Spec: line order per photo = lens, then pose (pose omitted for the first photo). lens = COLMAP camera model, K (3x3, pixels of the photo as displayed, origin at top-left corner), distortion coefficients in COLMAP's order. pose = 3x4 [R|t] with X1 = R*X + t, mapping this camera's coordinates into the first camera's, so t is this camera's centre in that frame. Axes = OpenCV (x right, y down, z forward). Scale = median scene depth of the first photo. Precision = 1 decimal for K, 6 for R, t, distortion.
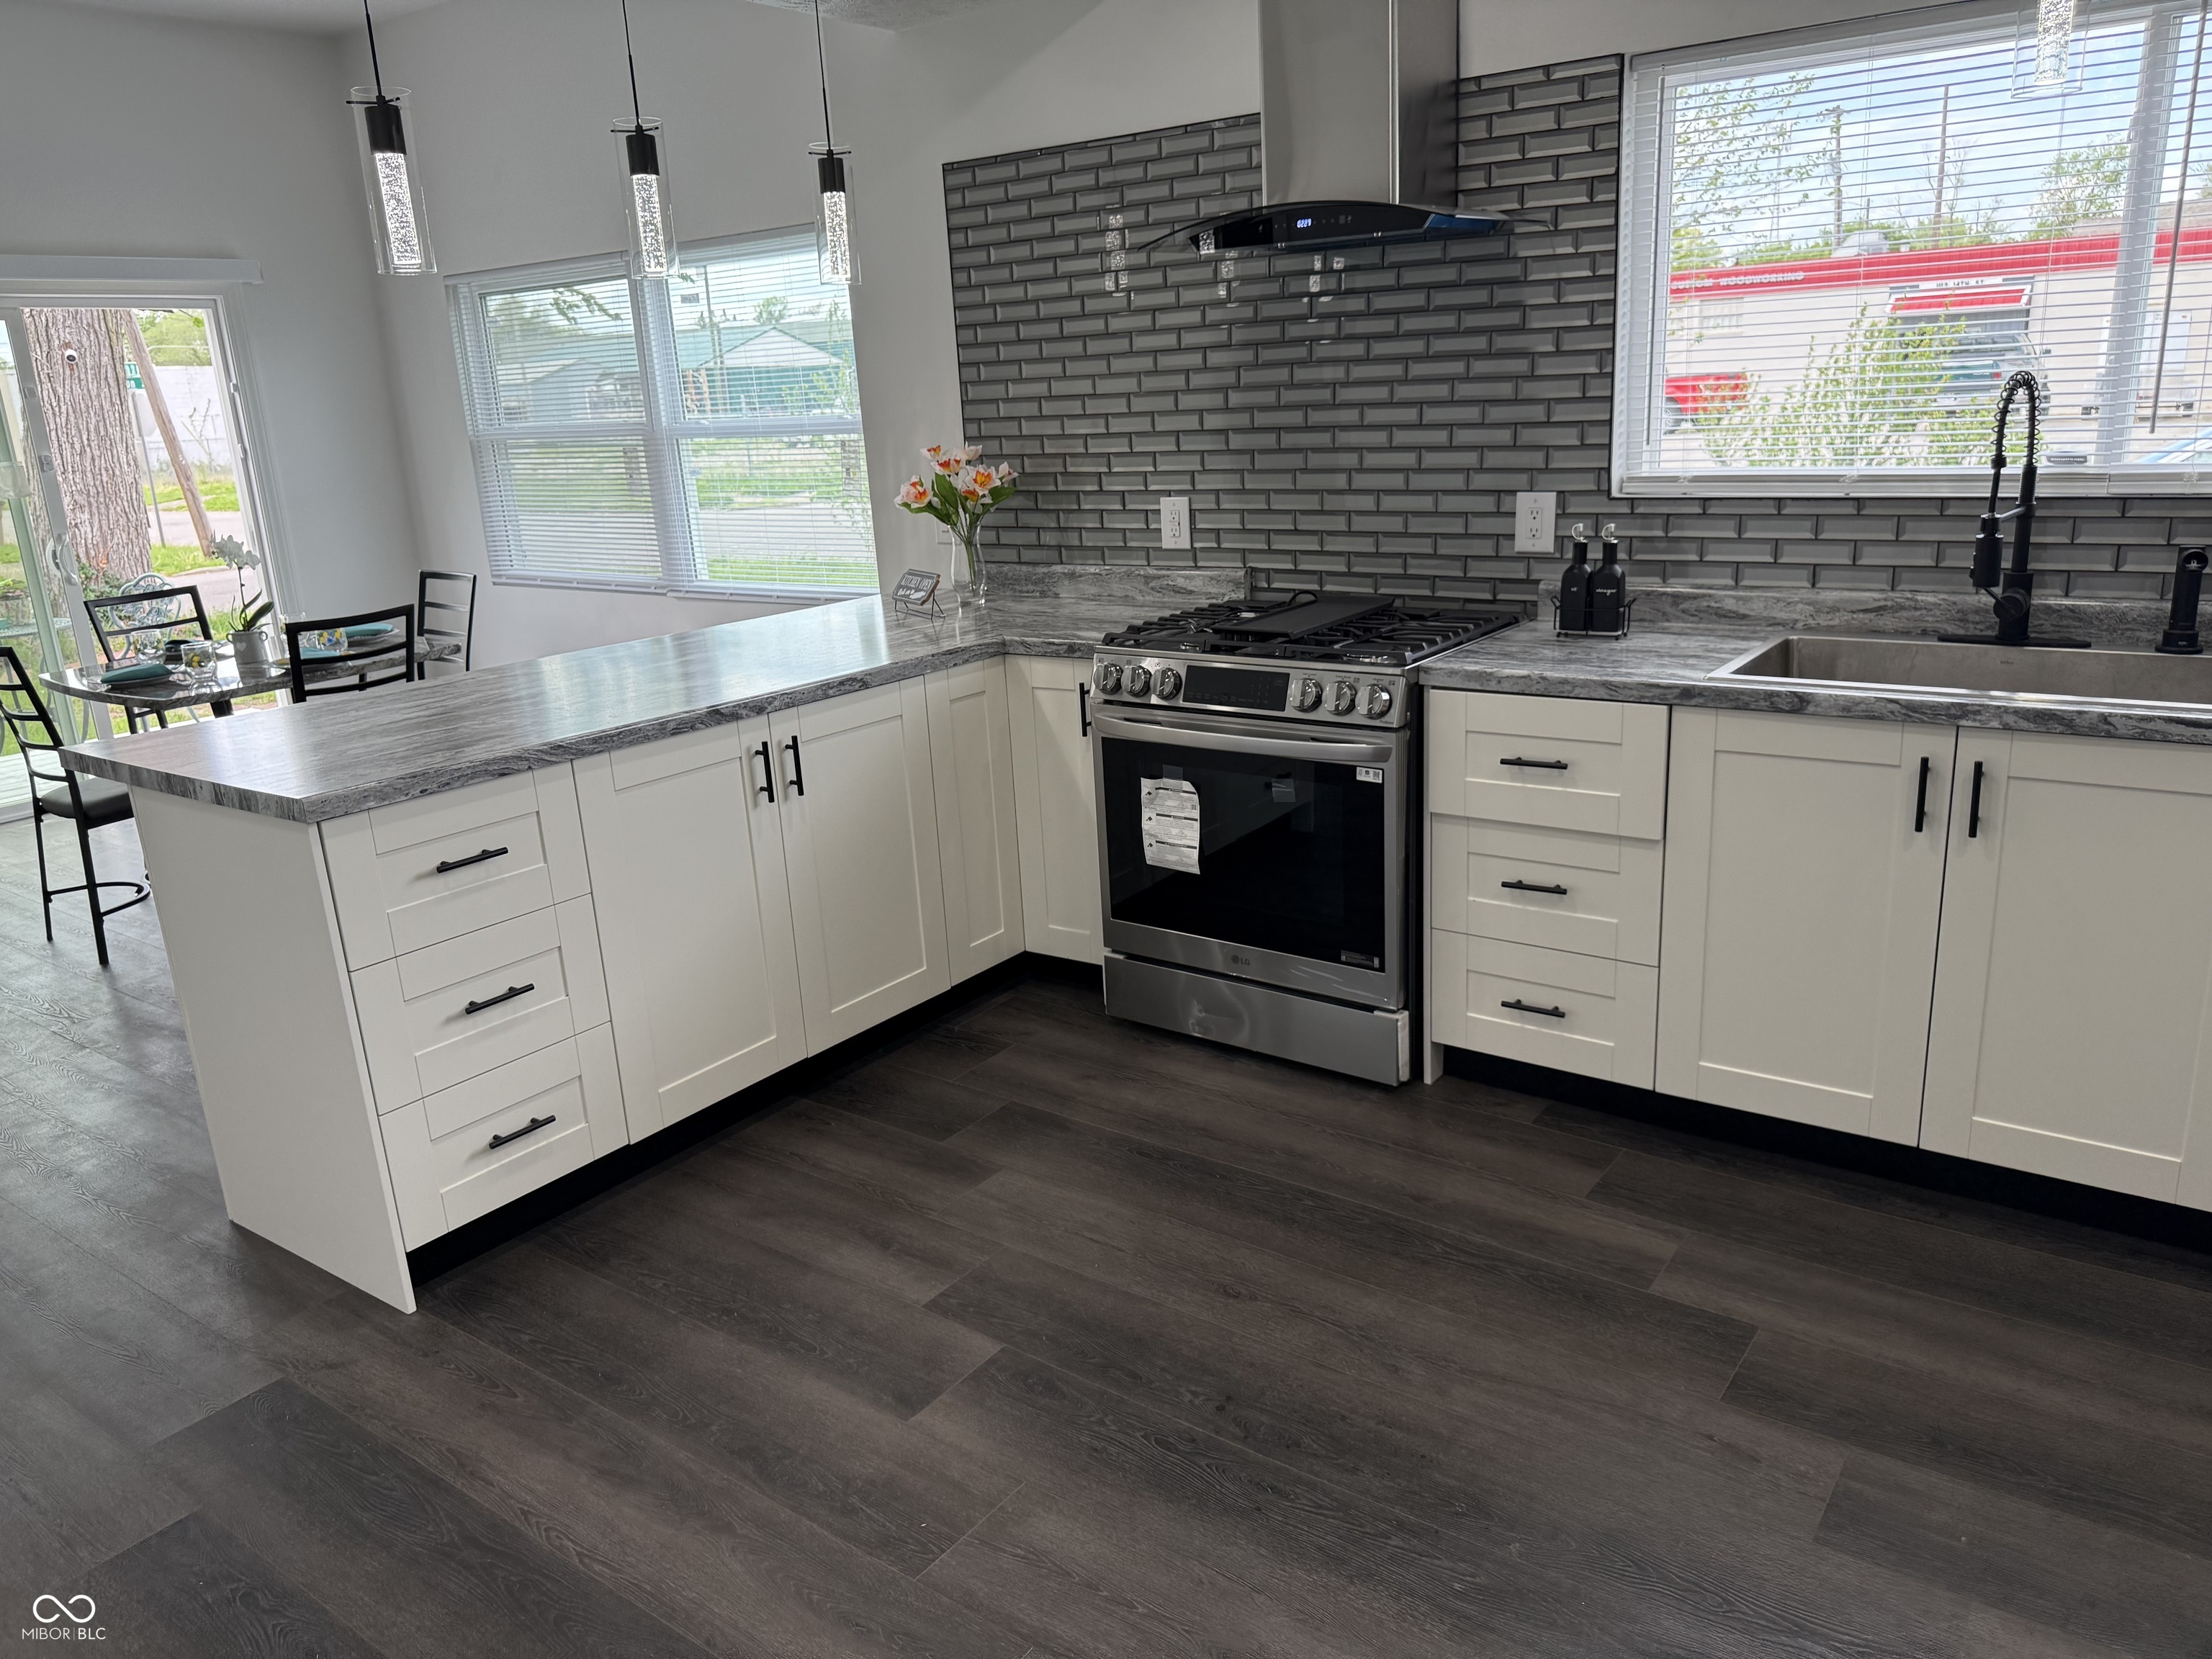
lens RADIAL K [[1540.2, 0, 1086.9], [0, 1540.2, 834.8], [0, 0, 1]] dist [0.153750, -0.290967]
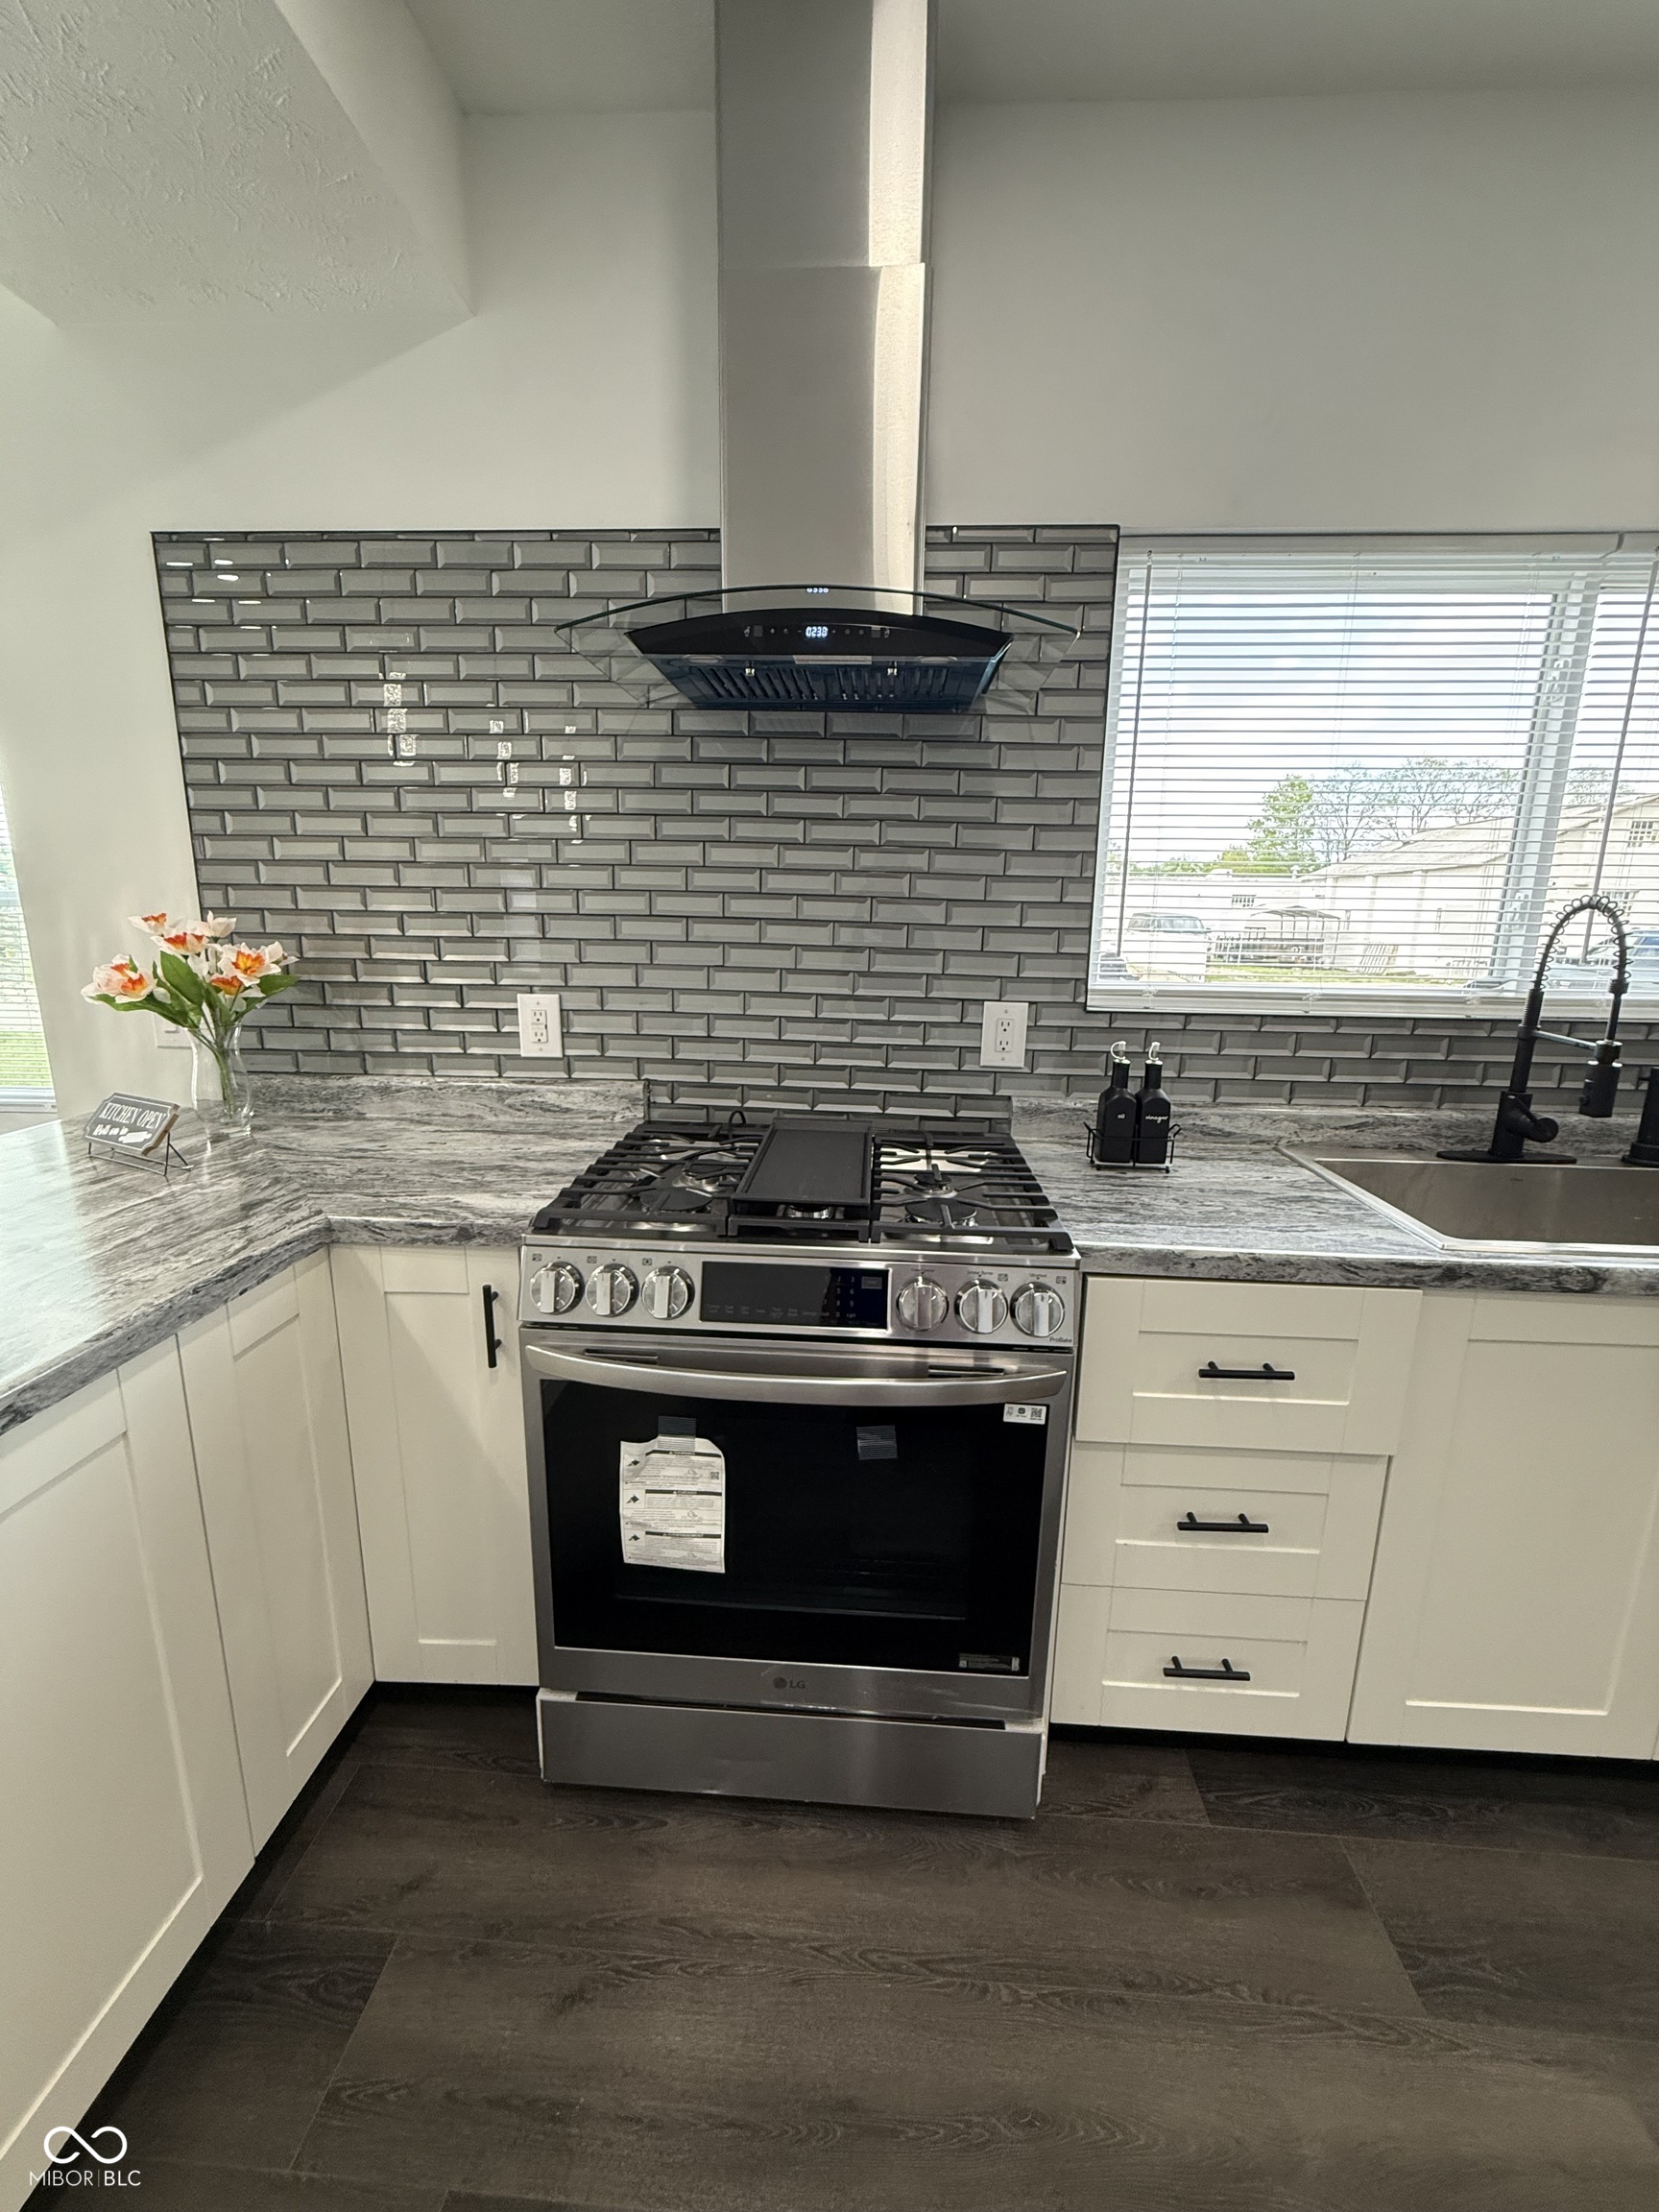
lens RADIAL K [[885.9, 0, 827.9], [0, 885.9, 1099.3], [0, 0, 1]] dist [0.002008, -0.000186]
pose [[0.834411, -0.046740, 0.549158, -0.076486], [0.096070, 0.993478, -0.061416, -0.129677], [-0.542706, 0.104004, 0.833459, 0.580467]]
